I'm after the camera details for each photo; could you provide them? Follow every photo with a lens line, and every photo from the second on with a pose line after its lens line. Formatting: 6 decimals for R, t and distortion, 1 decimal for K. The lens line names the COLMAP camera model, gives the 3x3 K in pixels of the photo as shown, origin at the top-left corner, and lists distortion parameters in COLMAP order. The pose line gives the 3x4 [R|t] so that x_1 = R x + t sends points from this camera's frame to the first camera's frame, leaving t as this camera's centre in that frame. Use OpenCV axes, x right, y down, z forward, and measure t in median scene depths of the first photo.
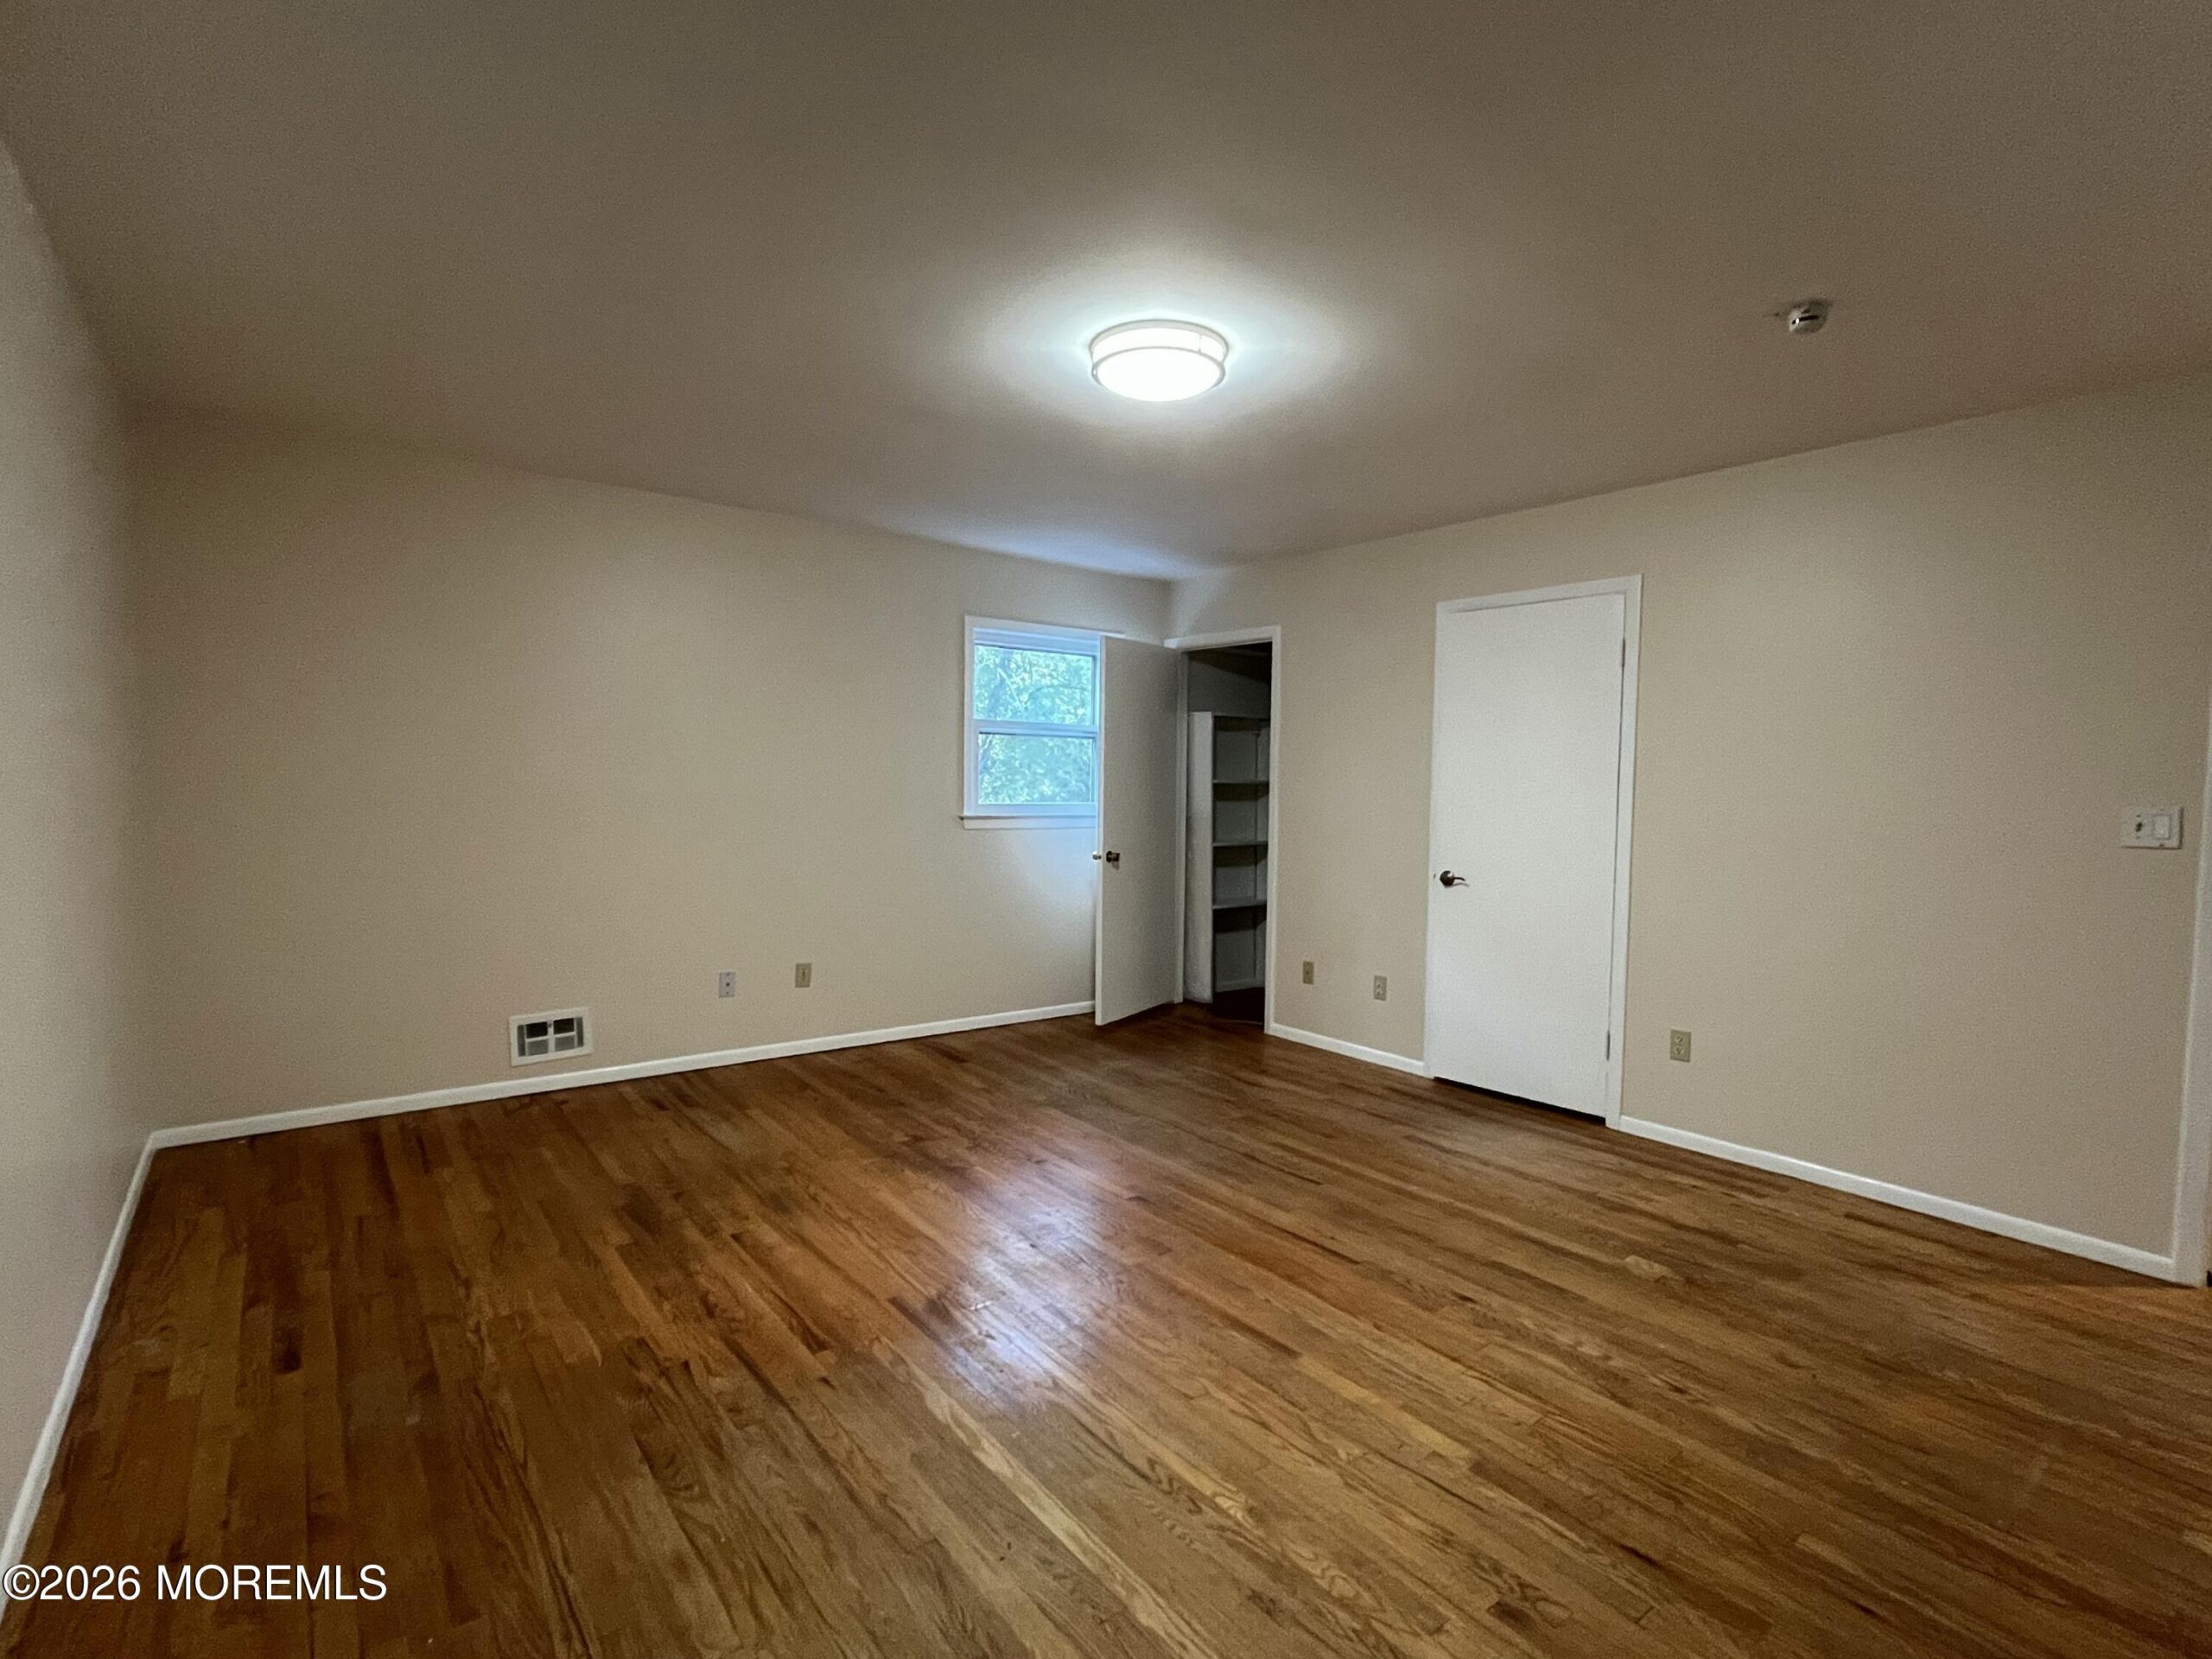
lens RADIAL K [[1054.0, 0, 1103.4], [0, 1054.0, 829.0], [0, 0, 1]] dist [-0.003084, 0.000699]
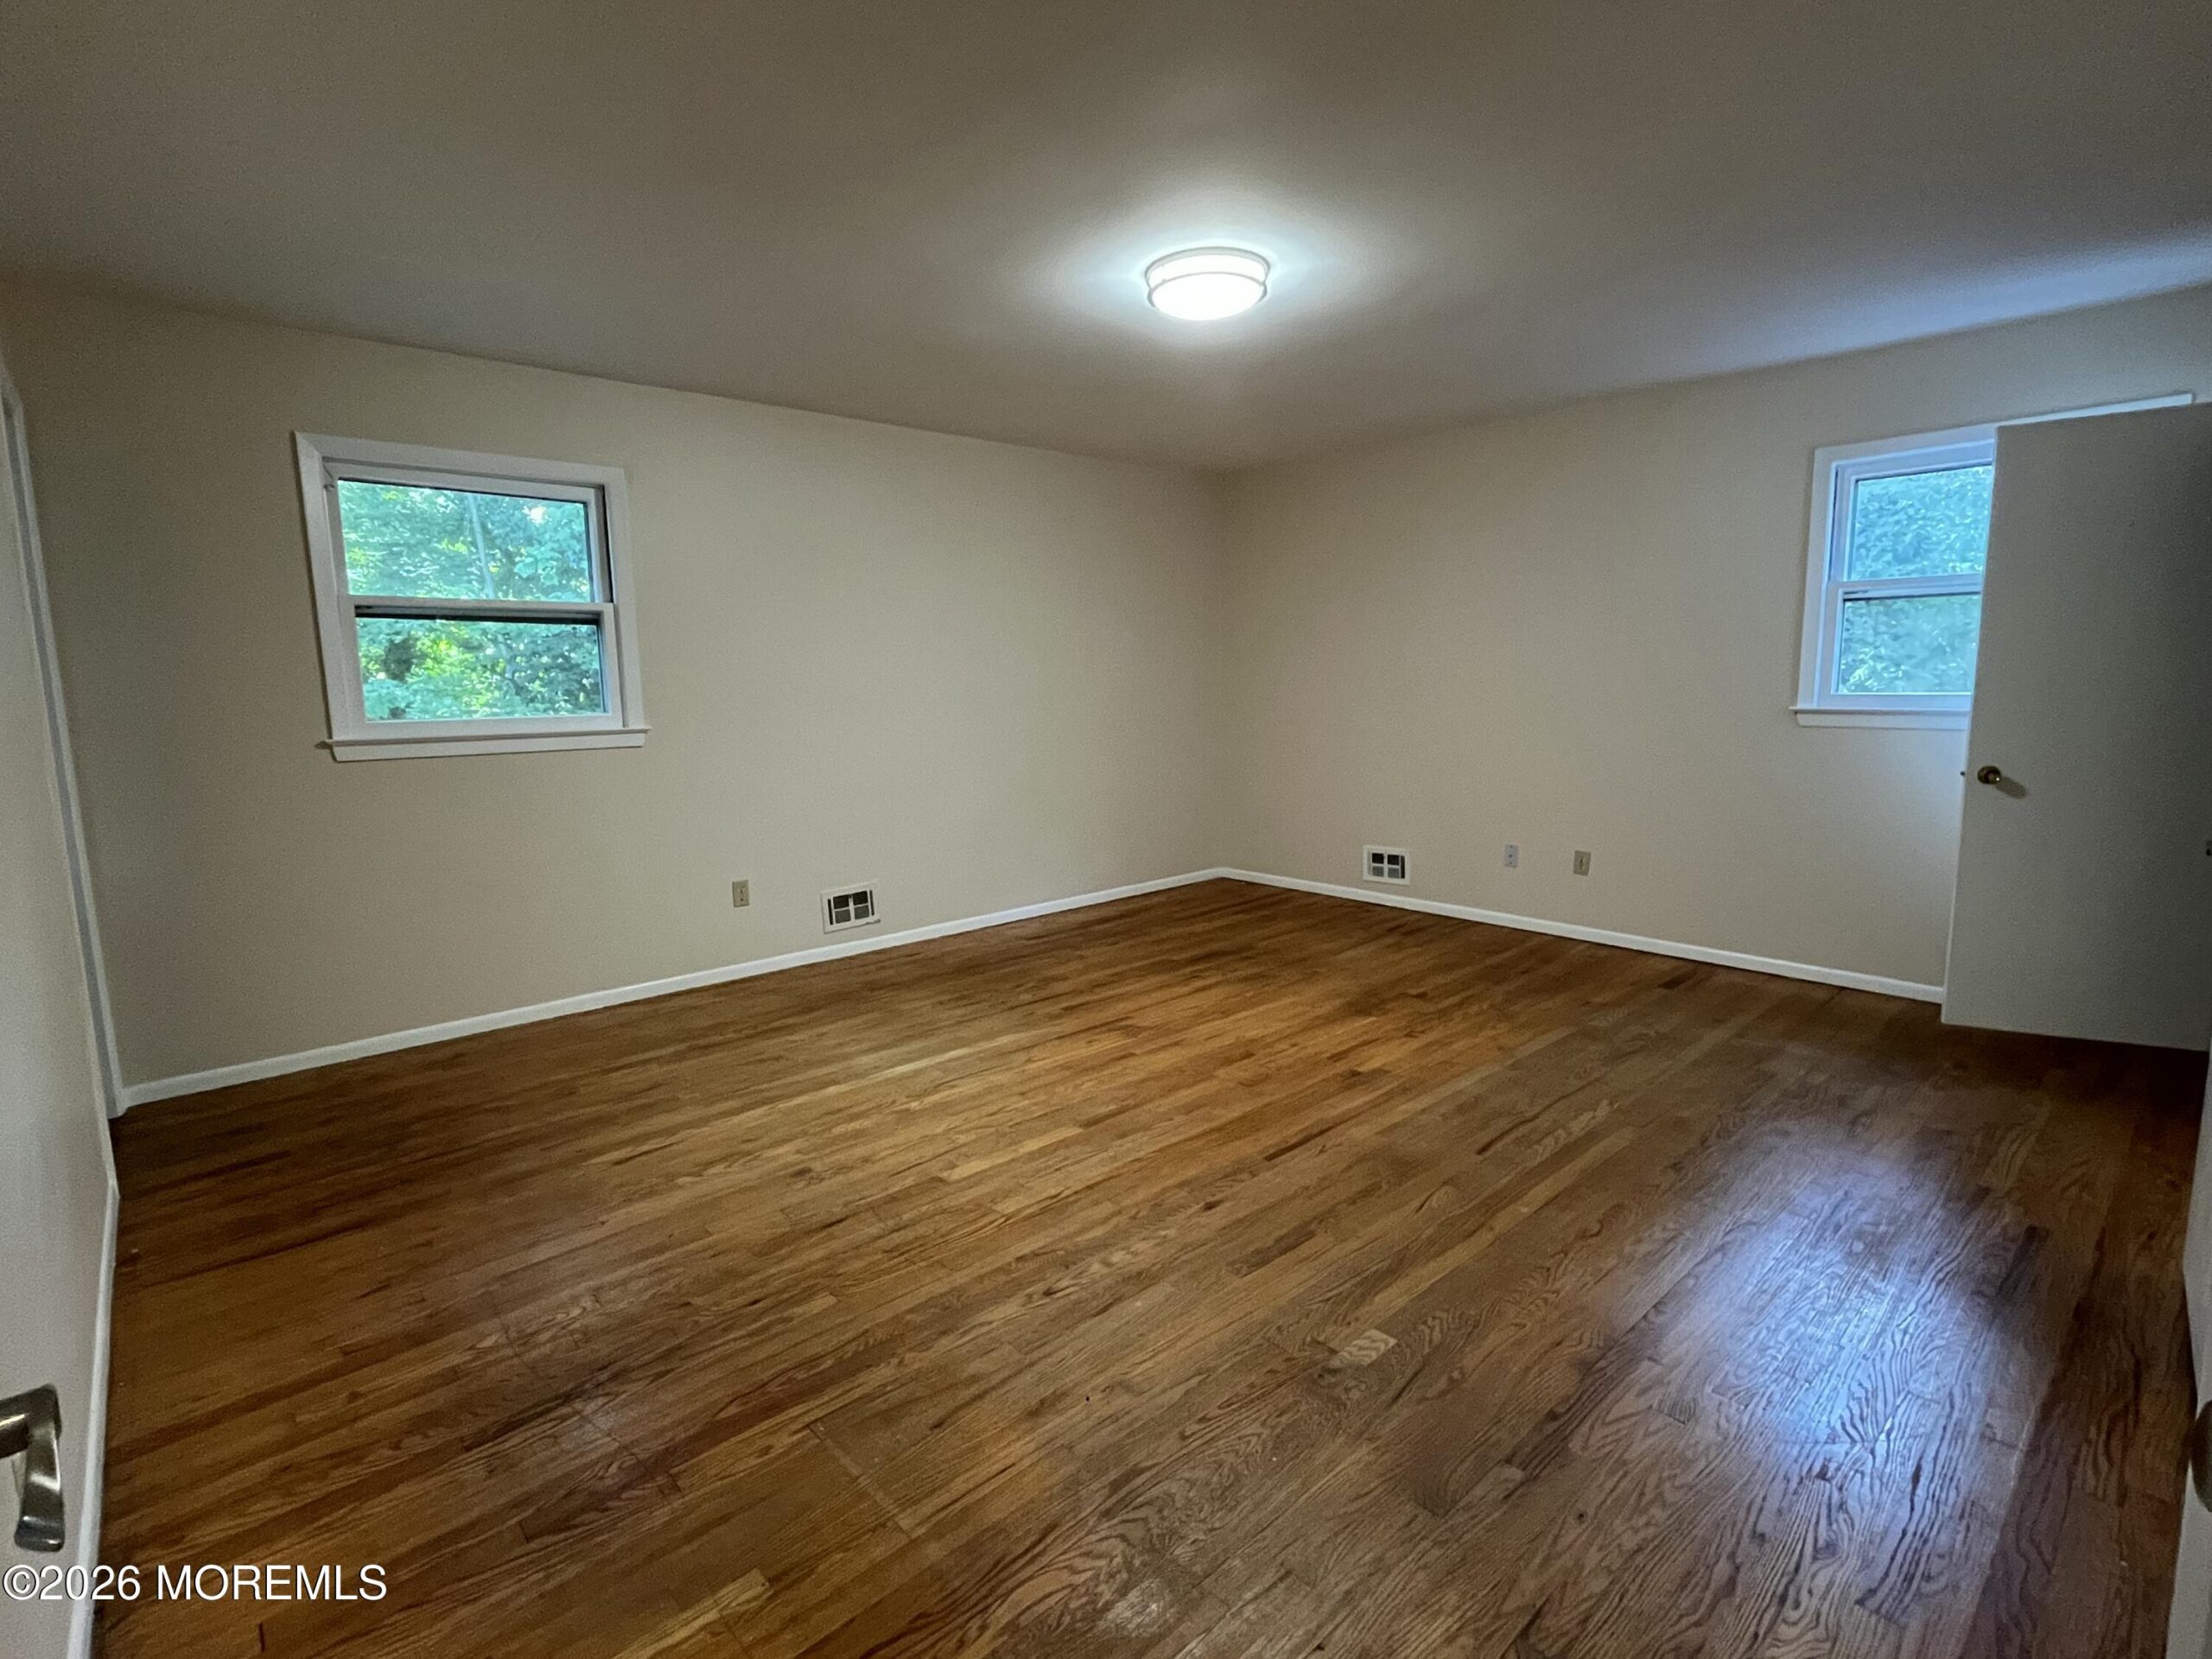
lens RADIAL K [[1054.0, 0, 1104.5], [0, 1054.0, 828.7], [0, 0, 1]] dist [-0.003084, 0.000699]
pose [[0.077803, 0.120639, -0.989643, 1.145222], [-0.033902, 0.992398, 0.118310, 0.001704], [0.996392, 0.024346, 0.081302, 0.762966]]
